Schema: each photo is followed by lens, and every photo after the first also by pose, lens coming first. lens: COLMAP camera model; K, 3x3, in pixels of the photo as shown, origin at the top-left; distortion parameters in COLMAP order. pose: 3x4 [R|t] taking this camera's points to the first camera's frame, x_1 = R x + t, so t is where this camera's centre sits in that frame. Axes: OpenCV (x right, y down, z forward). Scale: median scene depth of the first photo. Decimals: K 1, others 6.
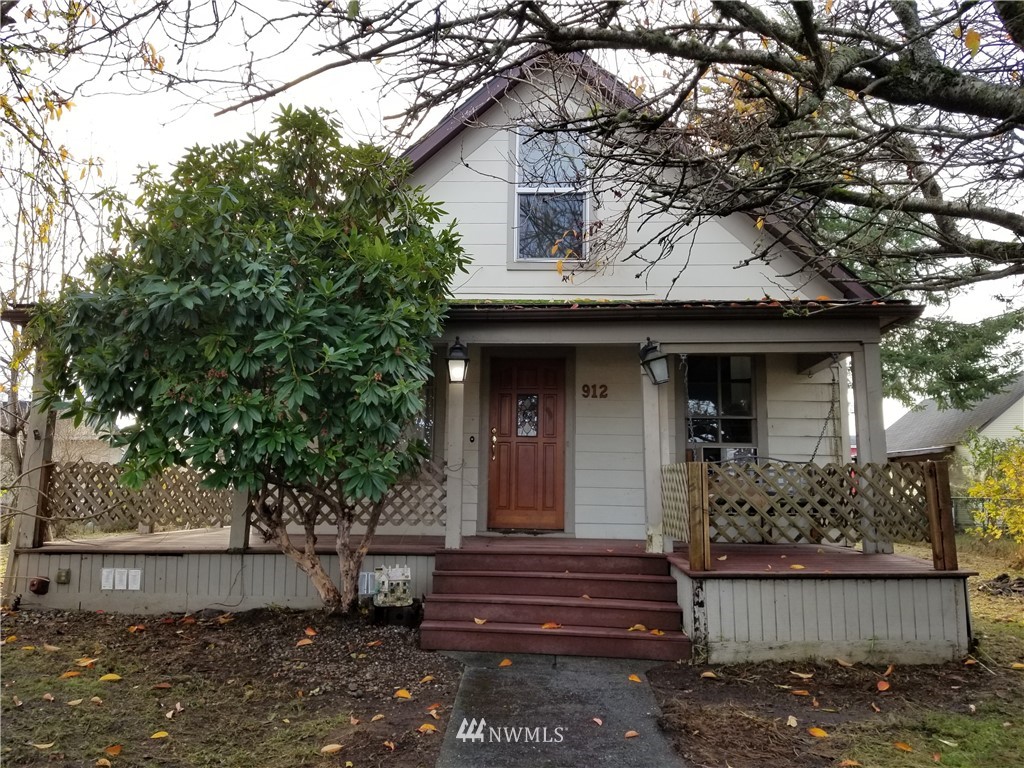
lens RADIAL K [[803.6, 0, 500.6], [0, 803.6, 377.2], [0, 0, 1]] dist [0.107675, -0.172860]
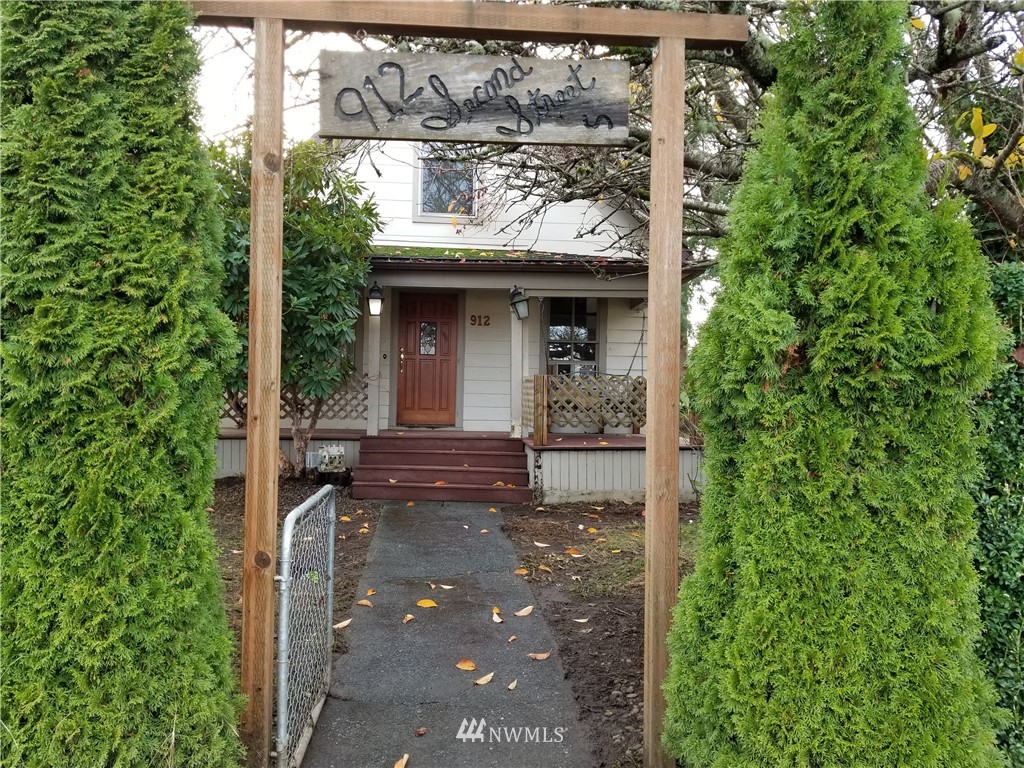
lens RADIAL K [[803.6, 0, 500.6], [0, 803.6, 377.2], [0, 0, 1]] dist [0.107675, -0.172860]
pose [[0.992861, 0.006230, 0.119117, -0.006113], [-0.019089, 0.994063, 0.107119, -0.042777], [-0.117742, -0.108628, 0.987085, -0.405805]]
